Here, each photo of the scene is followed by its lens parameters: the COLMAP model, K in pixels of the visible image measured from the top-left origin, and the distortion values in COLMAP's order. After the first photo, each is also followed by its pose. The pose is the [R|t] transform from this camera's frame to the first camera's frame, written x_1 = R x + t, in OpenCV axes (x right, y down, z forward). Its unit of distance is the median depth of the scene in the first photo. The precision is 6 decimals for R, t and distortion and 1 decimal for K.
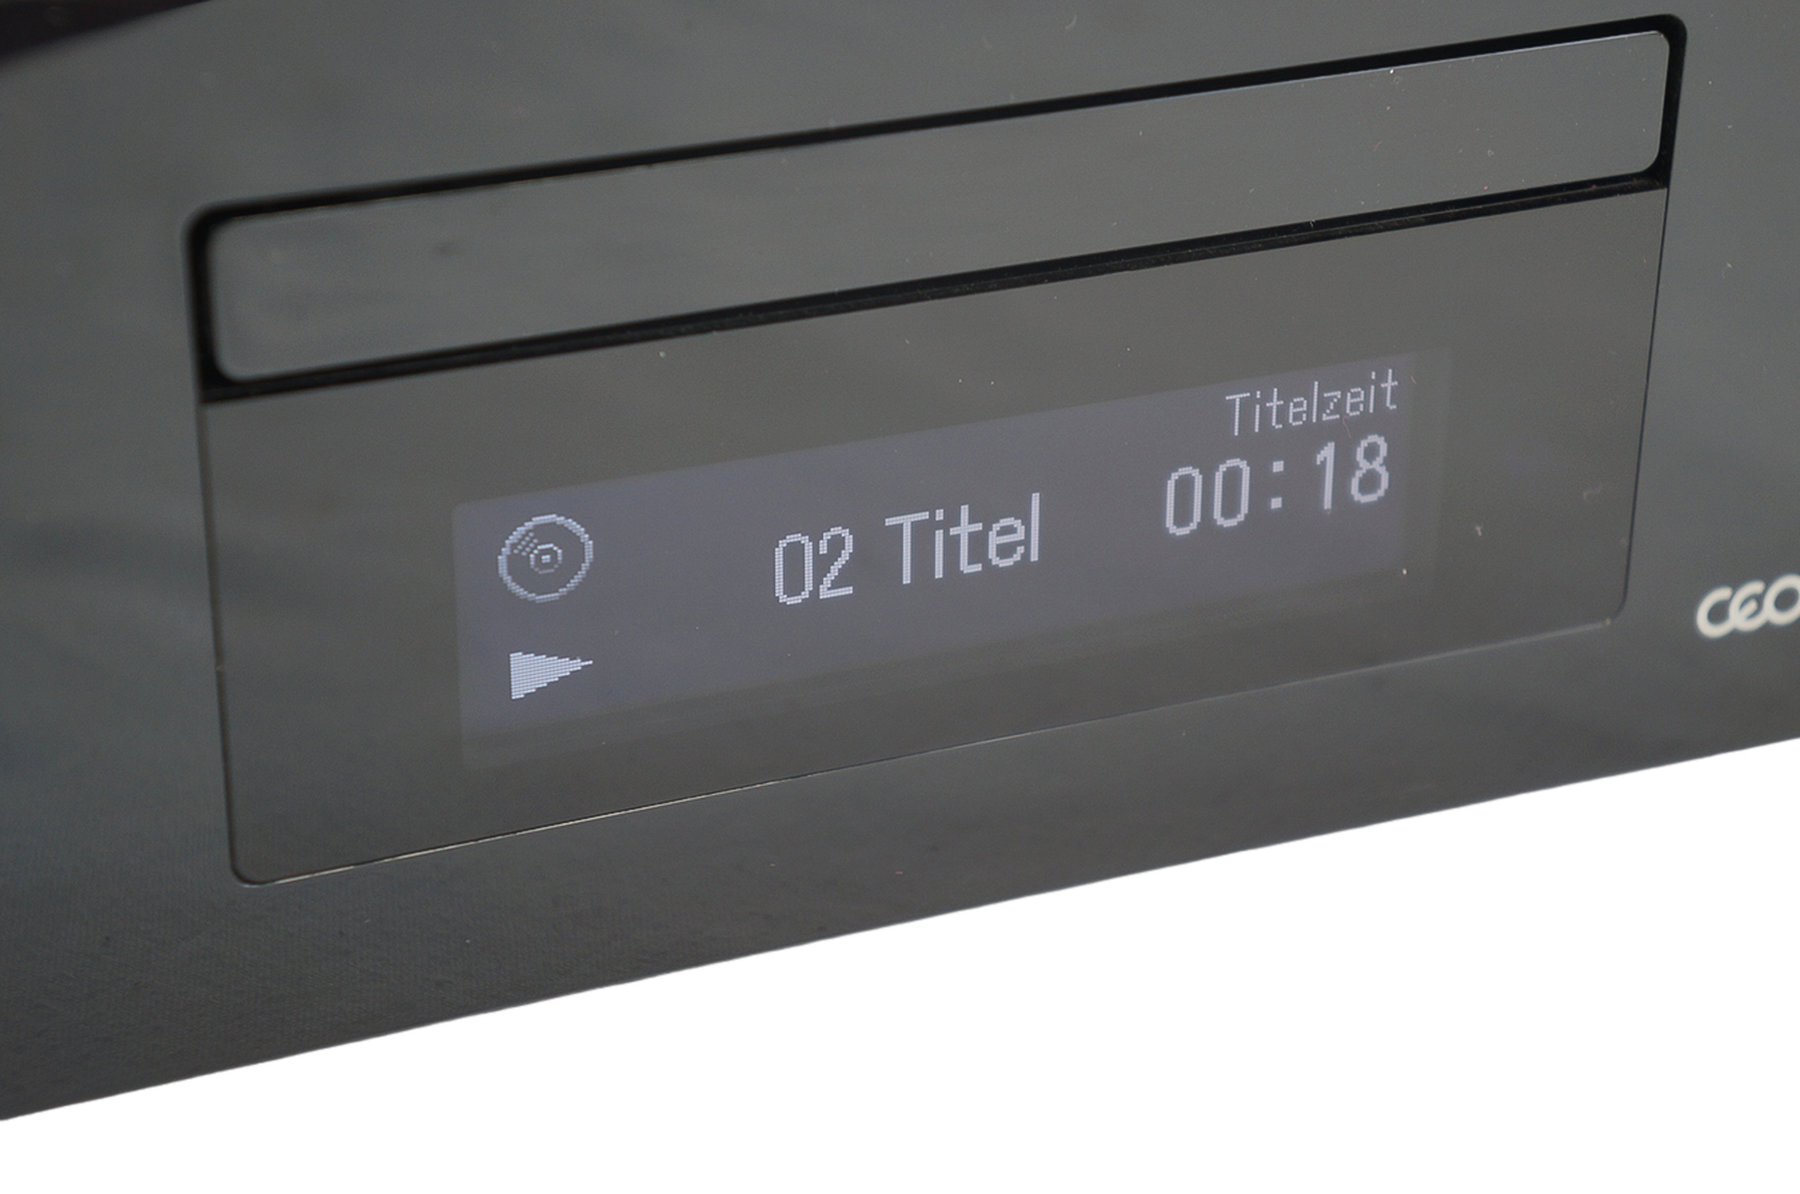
lens RADIAL K [[3942.9, 0, 899.4], [0, 3942.9, 660.8], [0, 0, 1]] dist [0.107137, 0.110455]
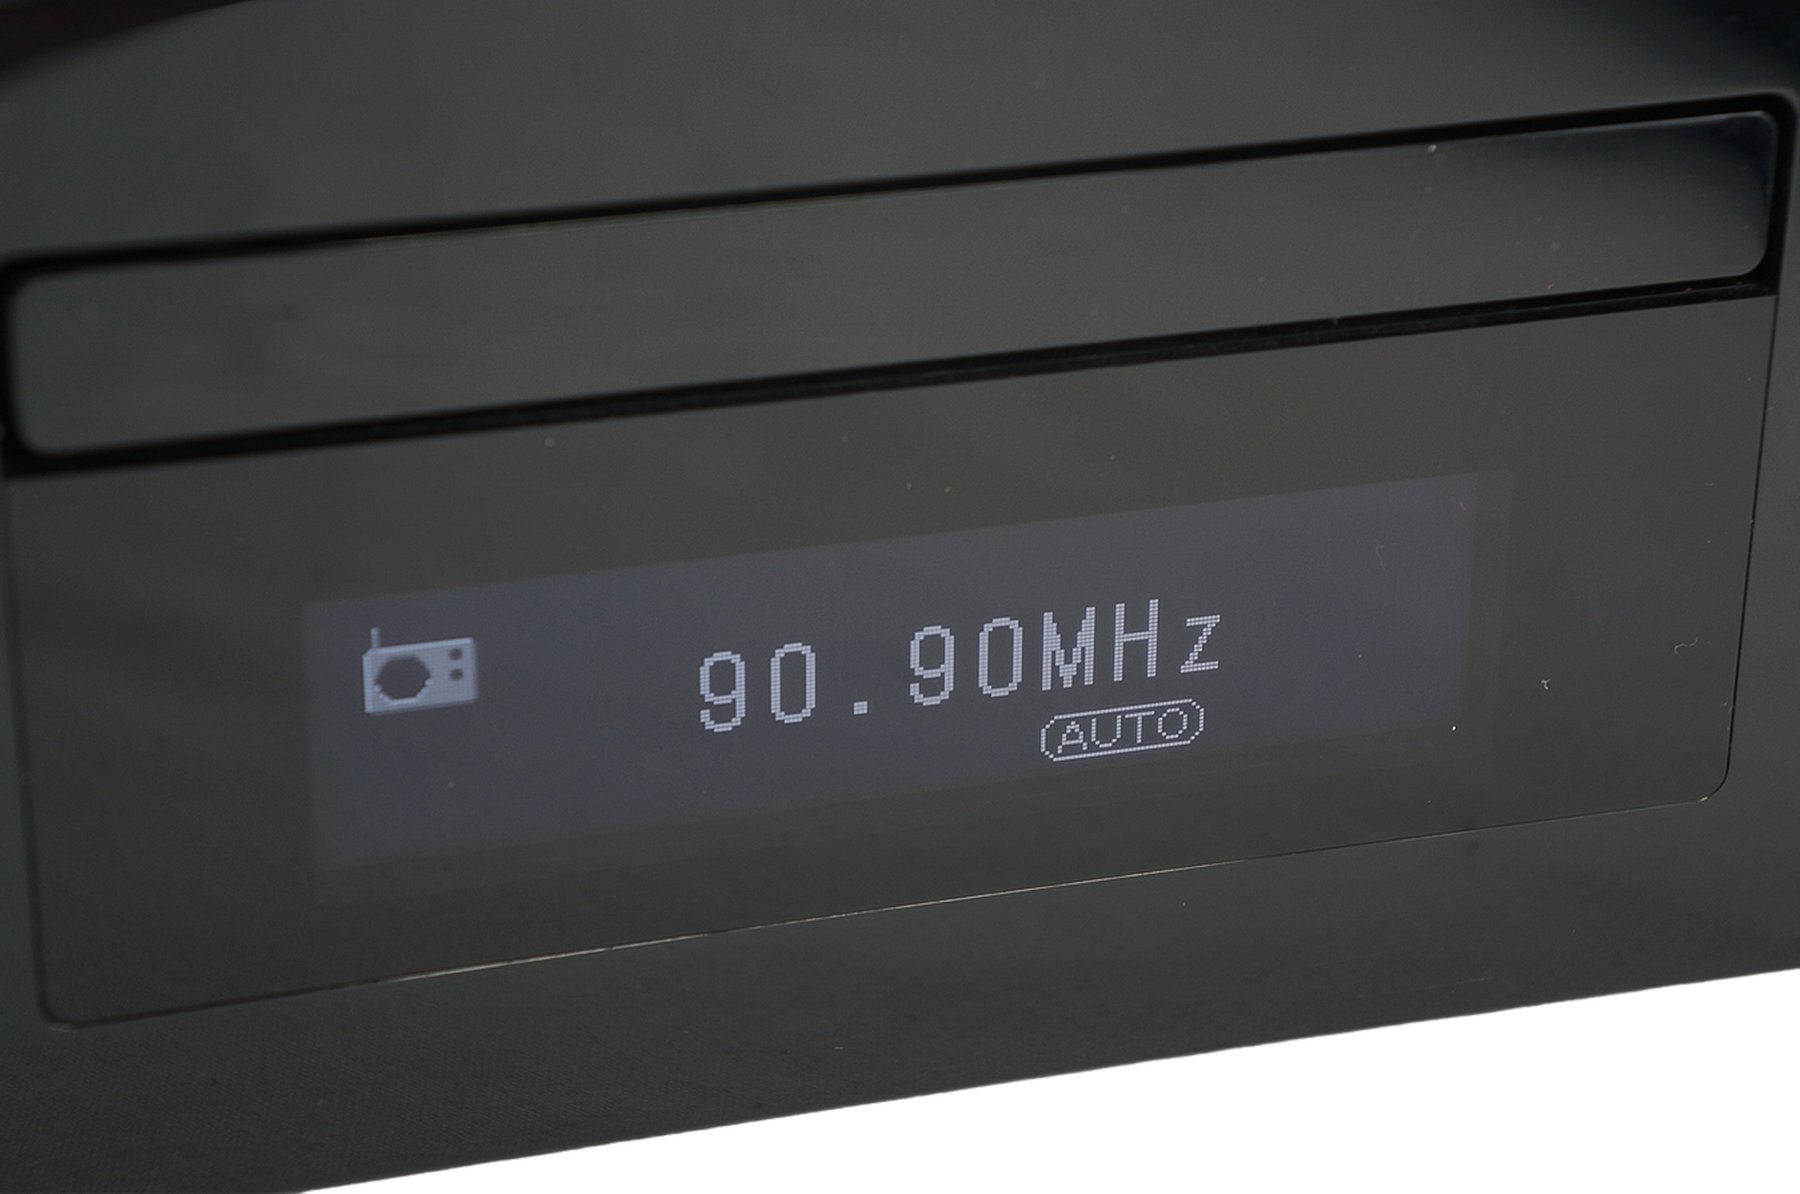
lens RADIAL K [[4410.2, 0, 900.0], [0, 4410.2, 597.0], [0, 0, 1]] dist [0.092538, 0.661136]
pose [[0.994820, 0.047500, -0.089873, 0.095146], [-0.050264, 0.998322, -0.028742, -0.017595], [0.088357, 0.033110, 0.995538, 0.037194]]
